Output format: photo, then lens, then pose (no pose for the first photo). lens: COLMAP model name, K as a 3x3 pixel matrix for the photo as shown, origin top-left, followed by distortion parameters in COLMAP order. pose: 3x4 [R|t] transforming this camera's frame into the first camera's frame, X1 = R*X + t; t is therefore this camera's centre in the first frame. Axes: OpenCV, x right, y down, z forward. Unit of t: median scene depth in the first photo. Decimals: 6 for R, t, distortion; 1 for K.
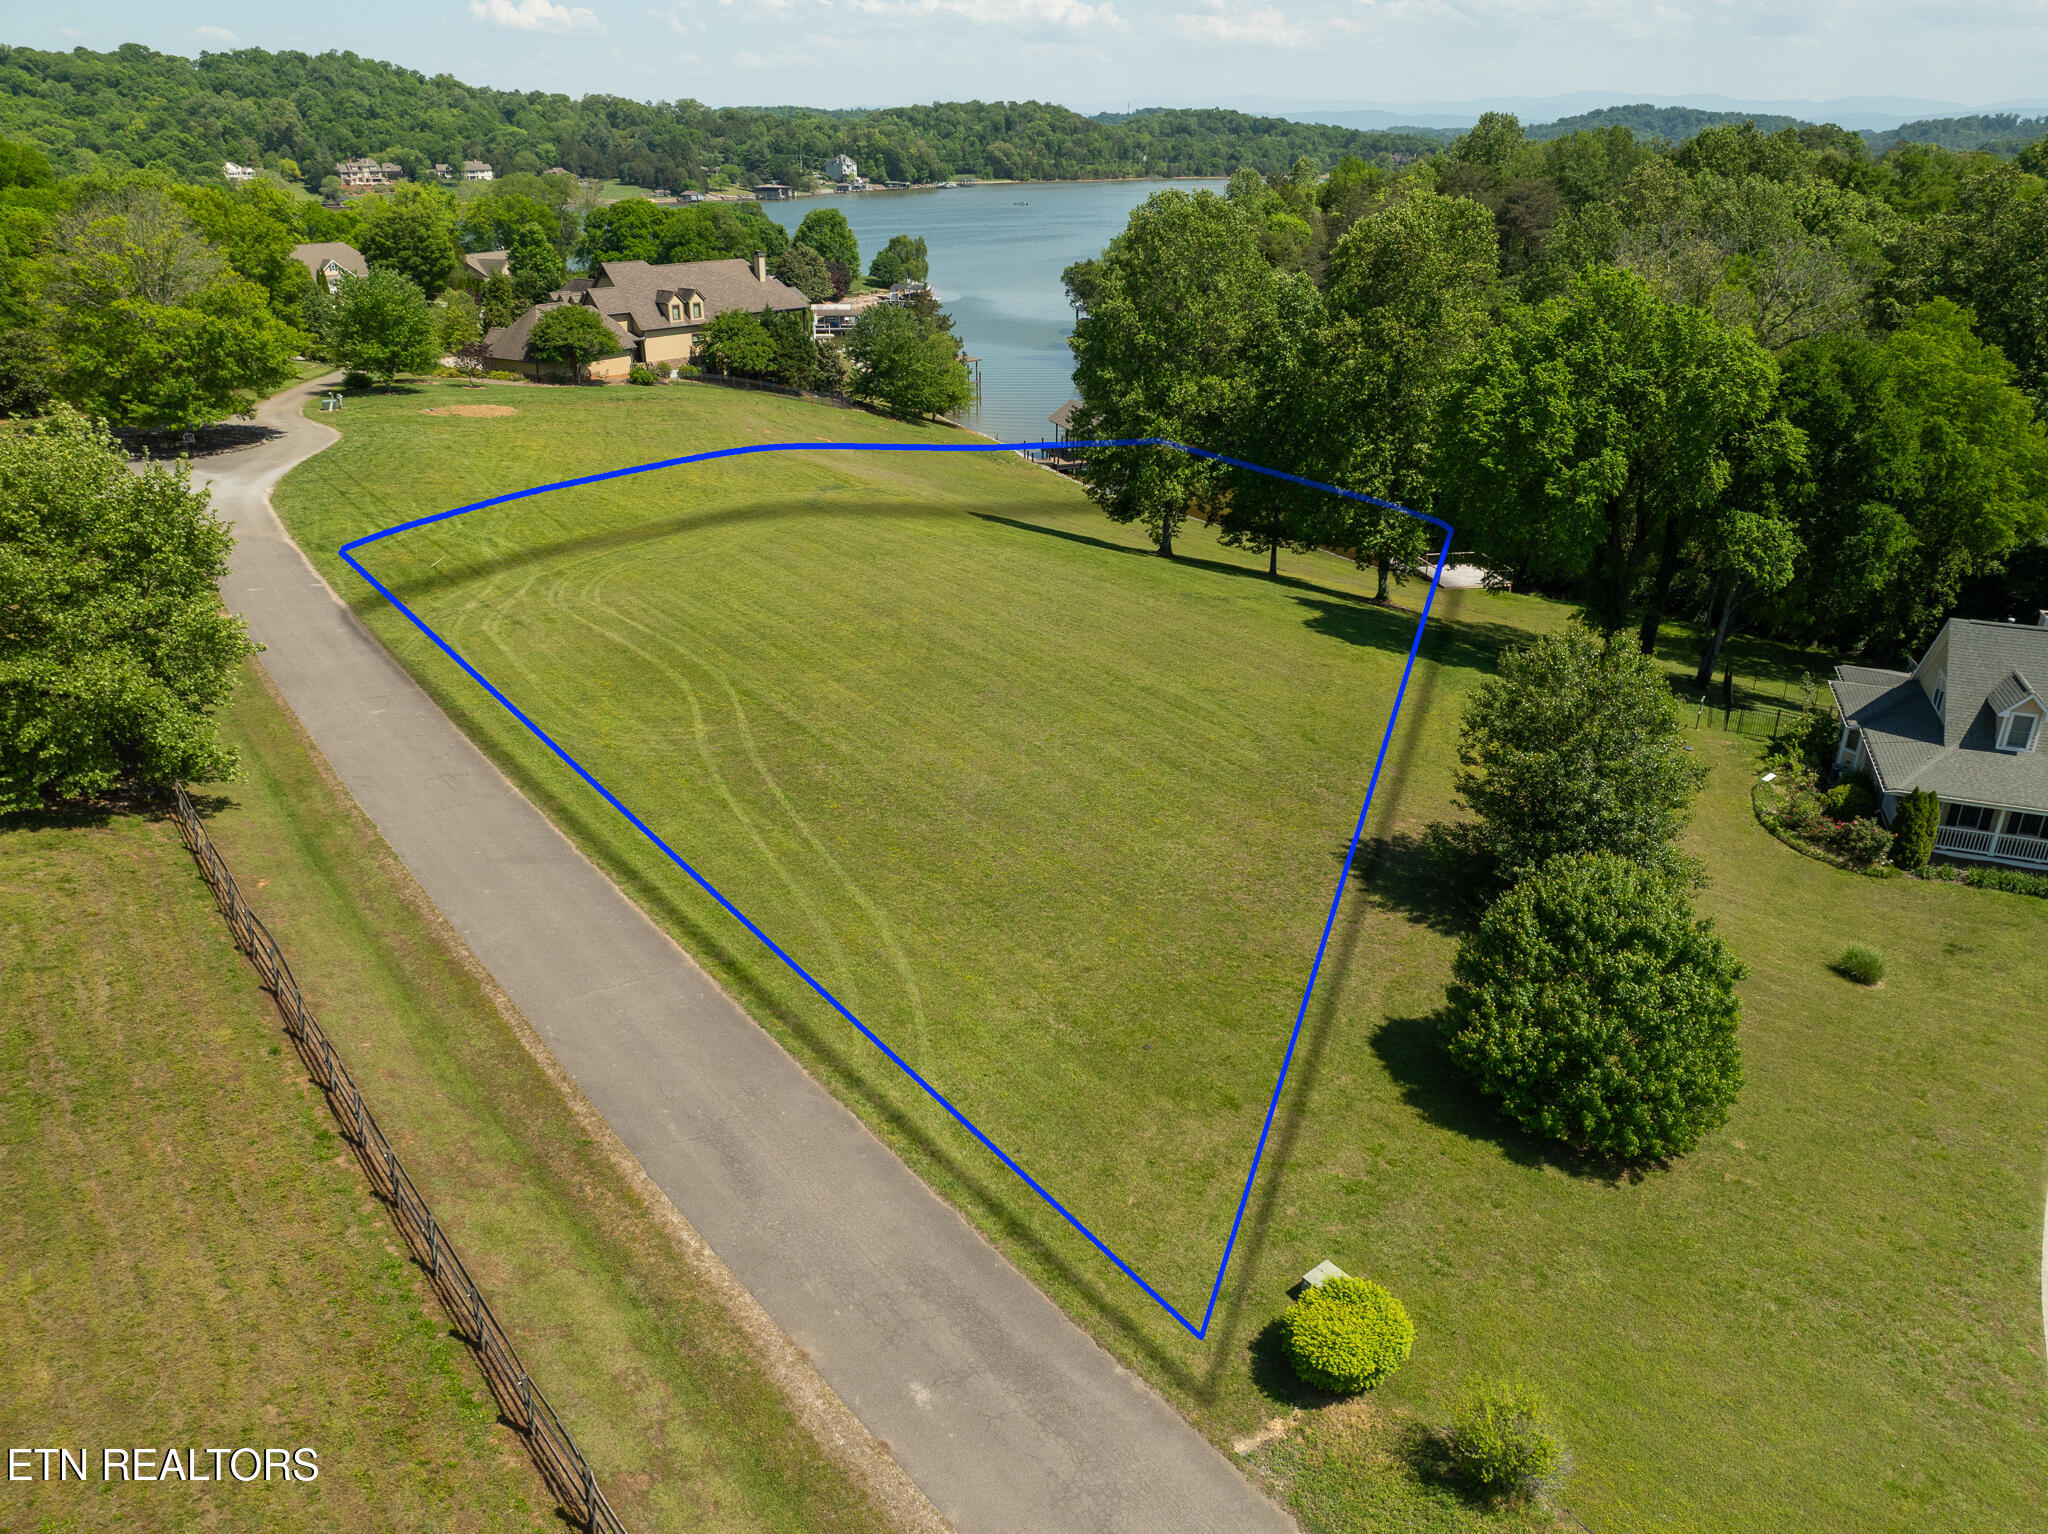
lens RADIAL K [[1439.7, 0, 1038.6], [0, 1439.7, 782.4], [0, 0, 1]] dist [-0.051355, 0.022491]
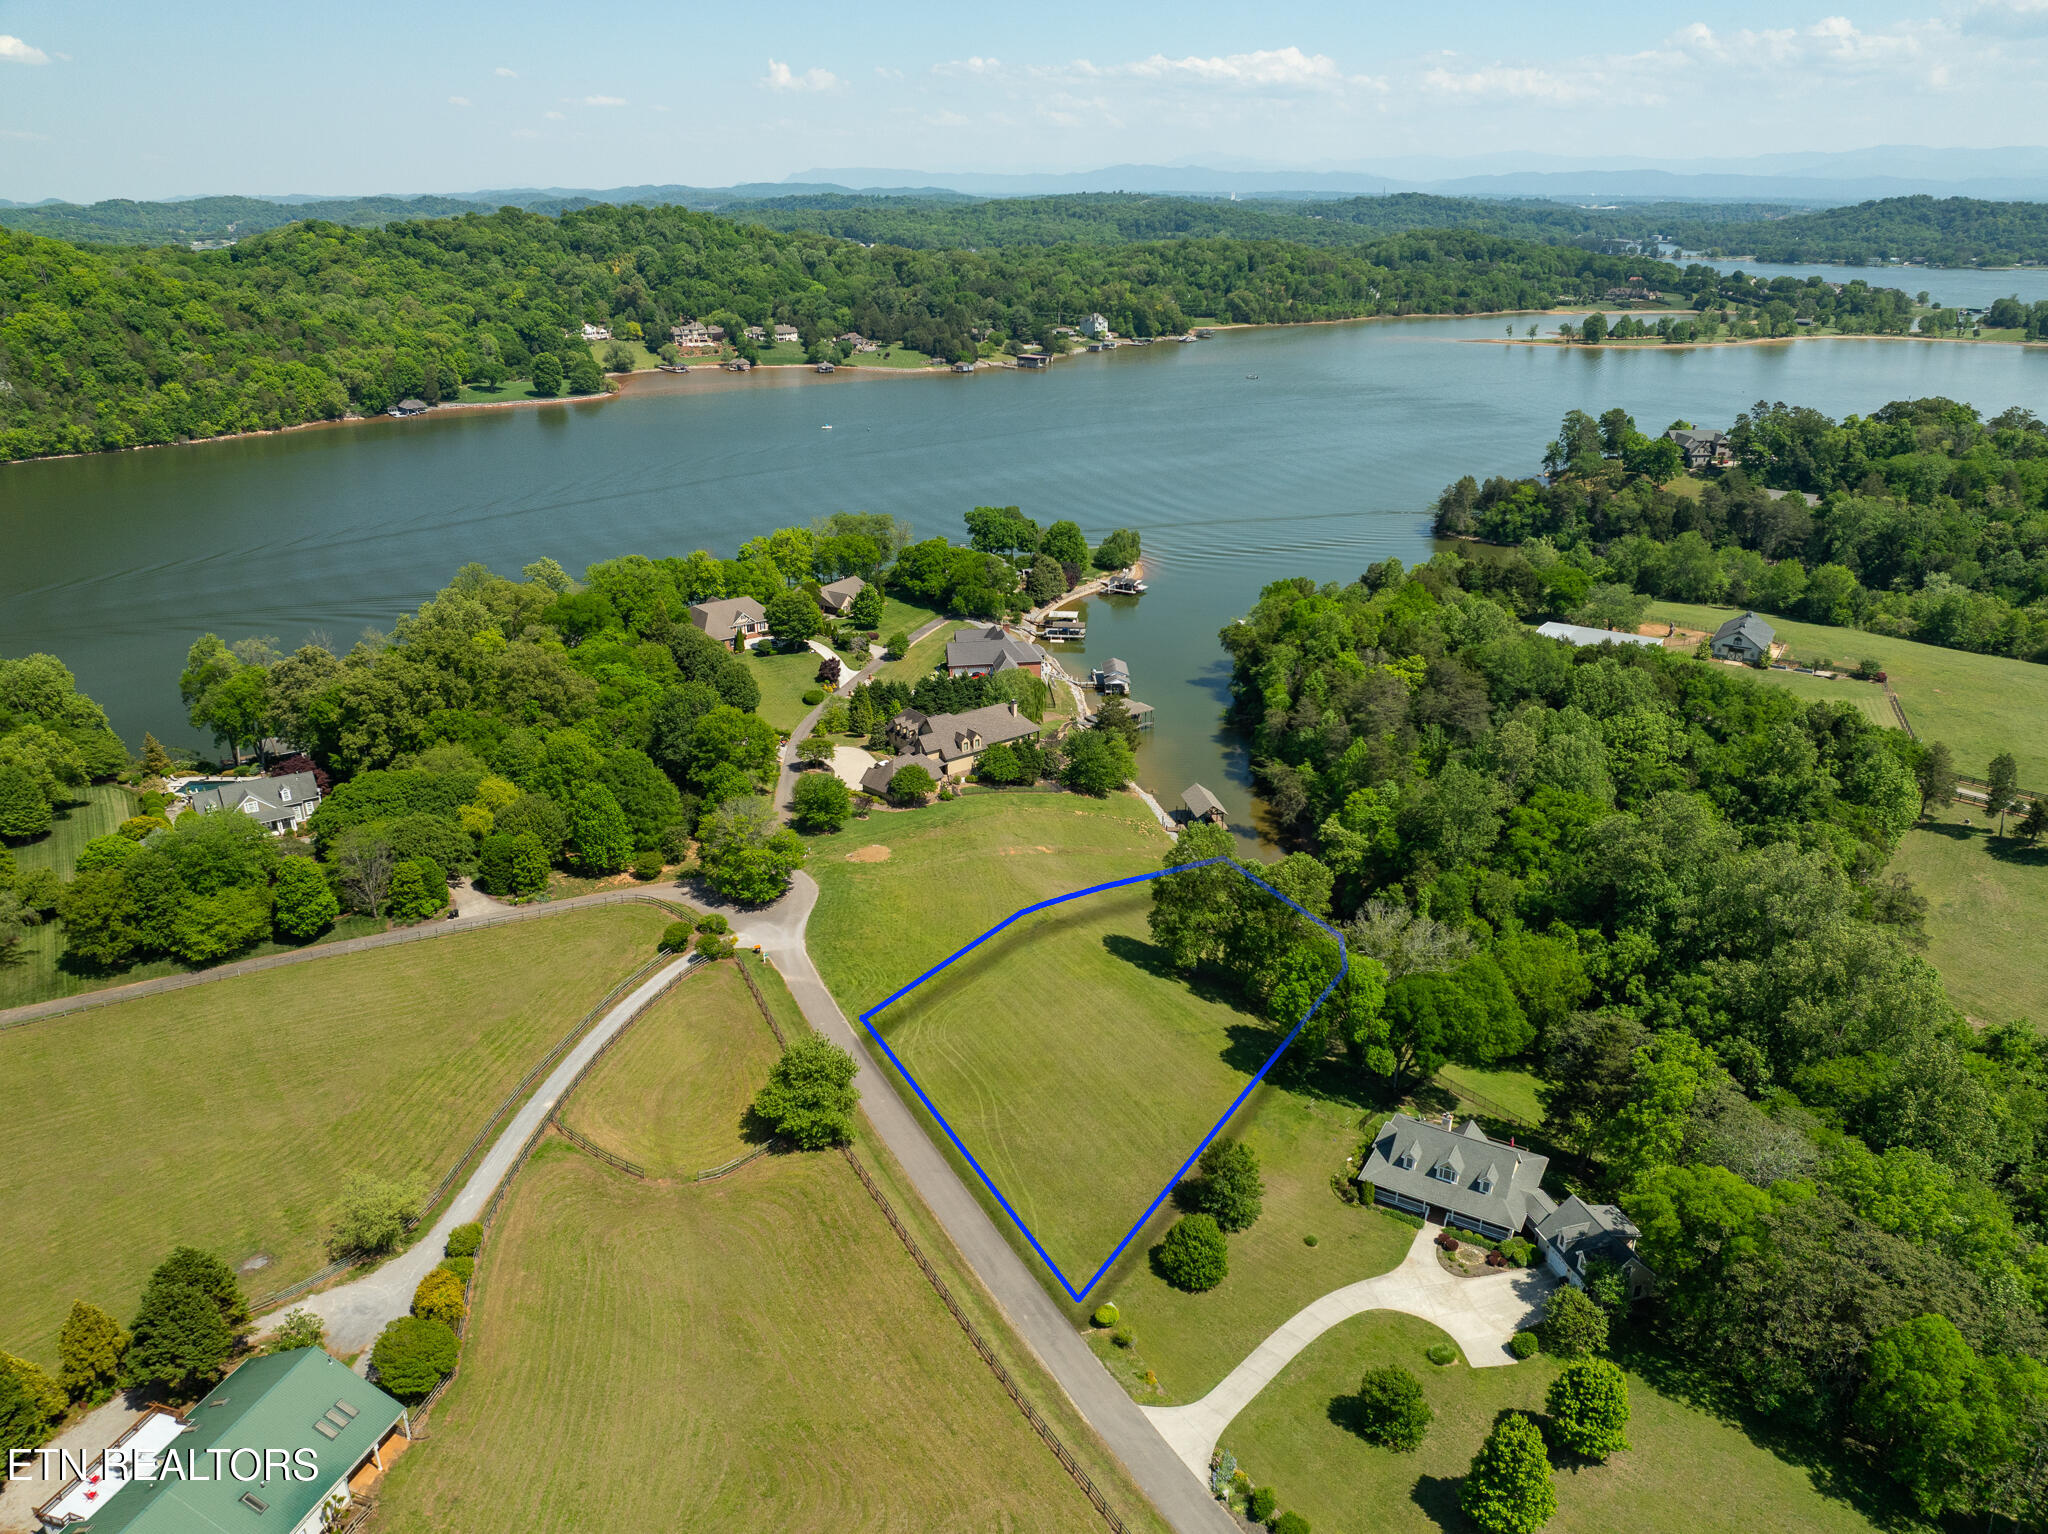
lens RADIAL K [[1439.7, 0, 1036.1], [0, 1439.7, 778.3], [0, 0, 1]] dist [-0.051355, 0.022491]
pose [[0.985557, 0.058538, -0.158906, 0.109650], [-0.064099, 0.997490, -0.030093, -0.226824], [0.156745, 0.039844, 0.986835, -0.694153]]
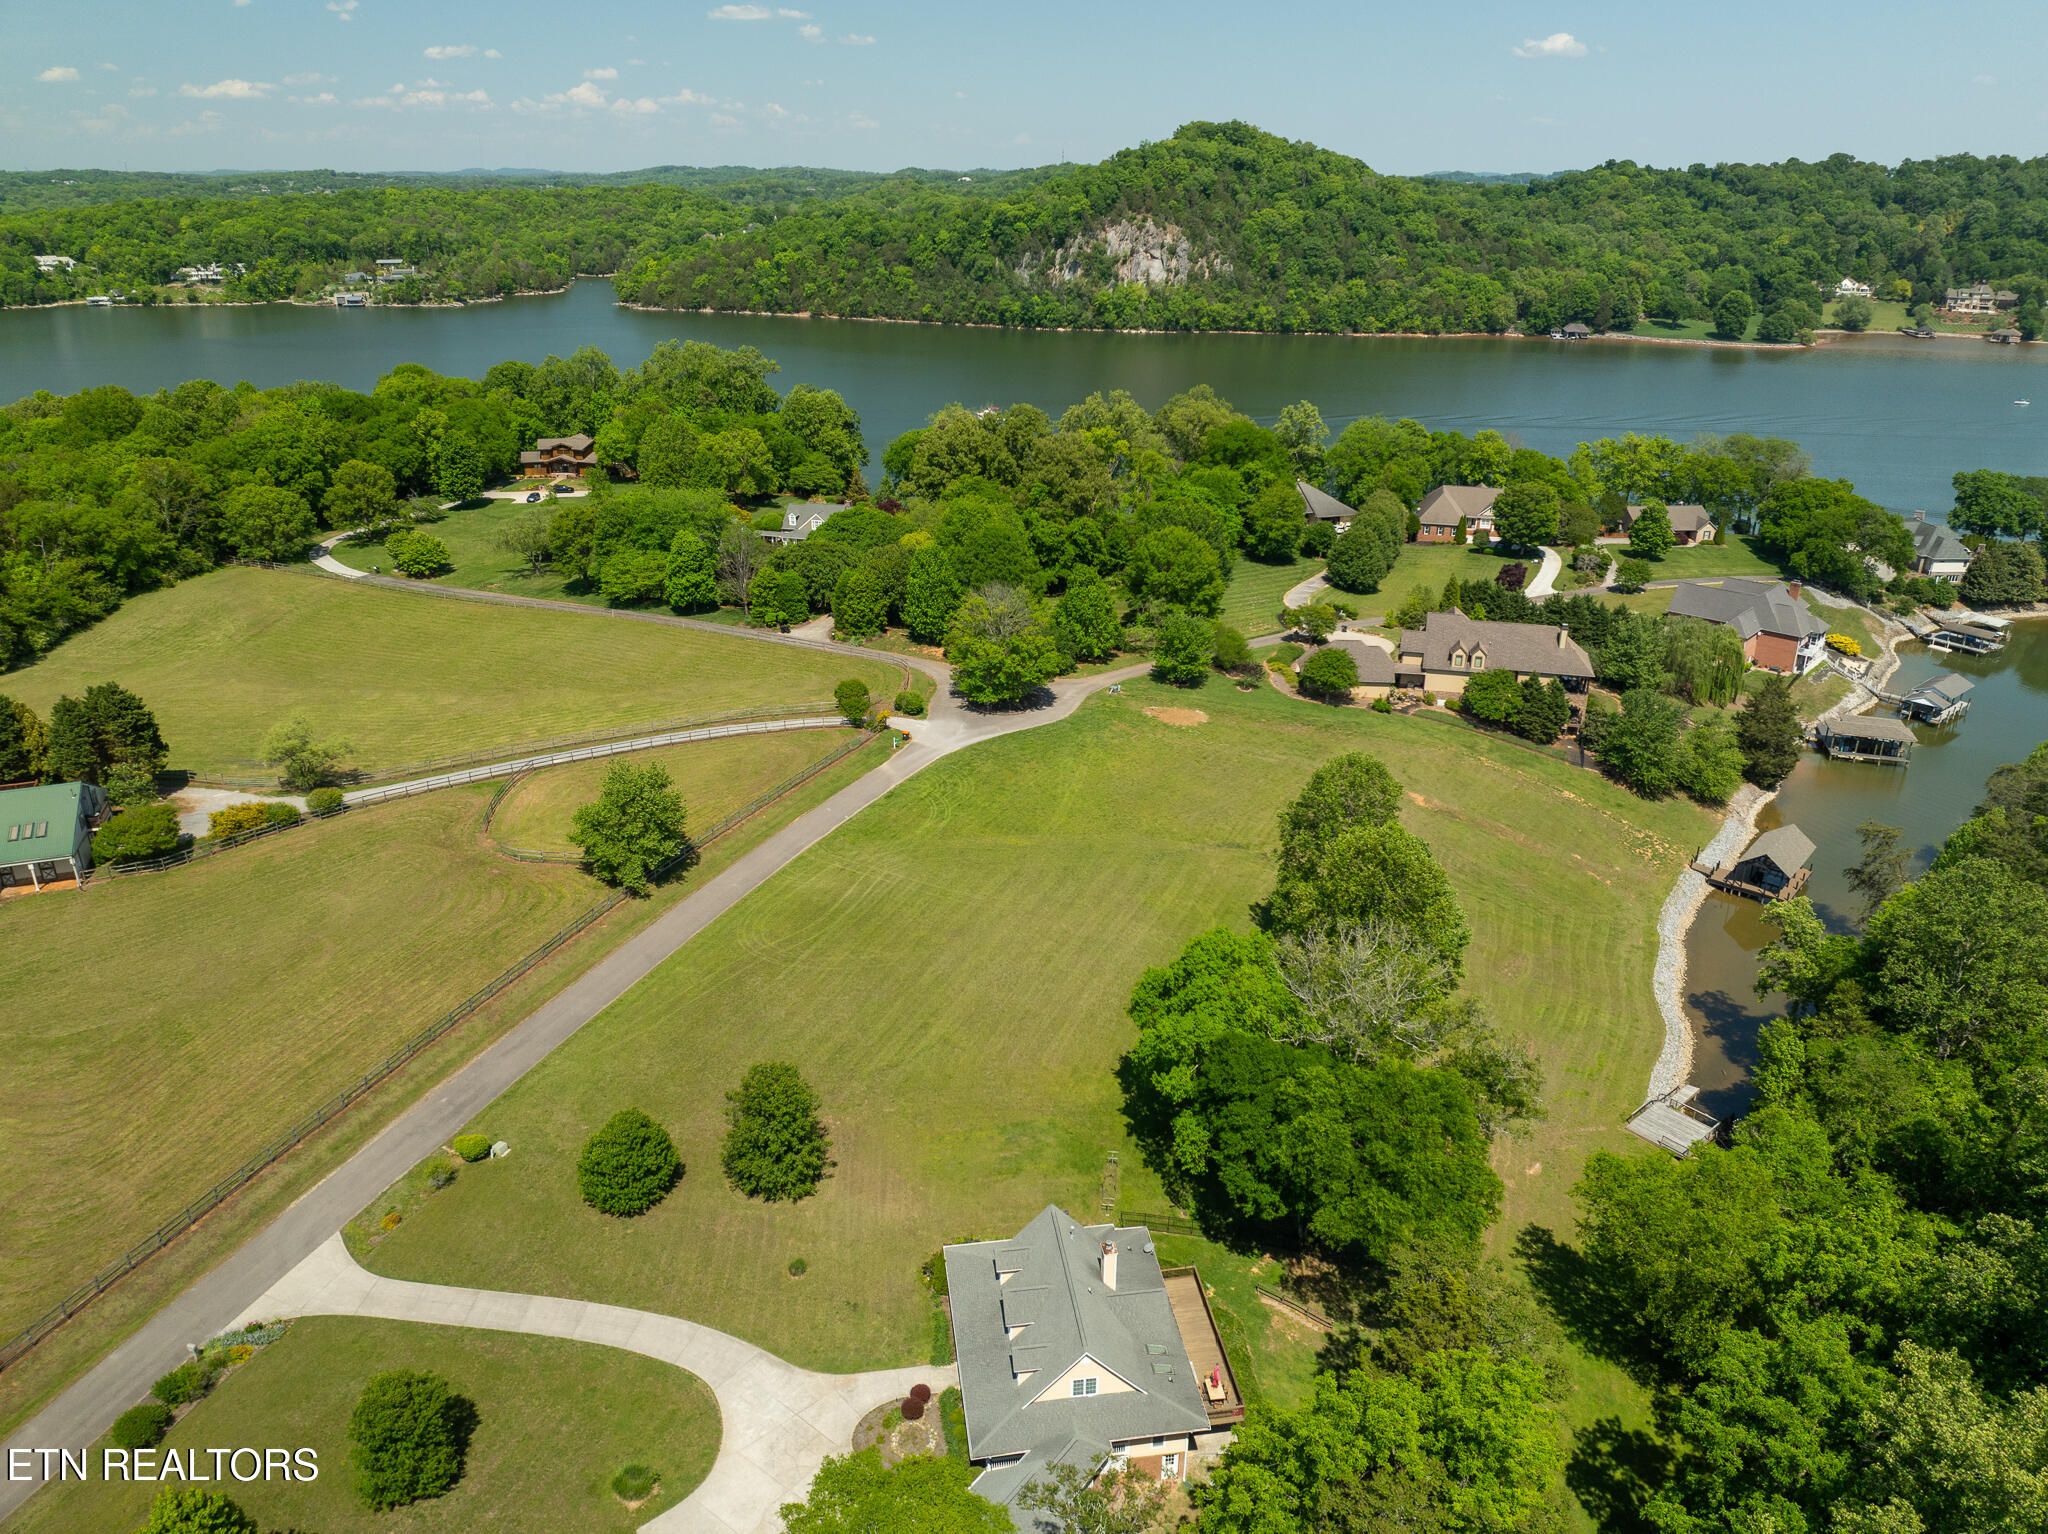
lens RADIAL K [[1439.7, 0, 1032.0], [0, 1439.7, 764.0], [0, 0, 1]] dist [-0.051355, 0.022491]
pose [[0.480553, 0.331738, -0.811800, 0.622620], [-0.362513, 0.918044, 0.160561, -0.291580], [0.798532, 0.217130, 0.561428, -0.036084]]
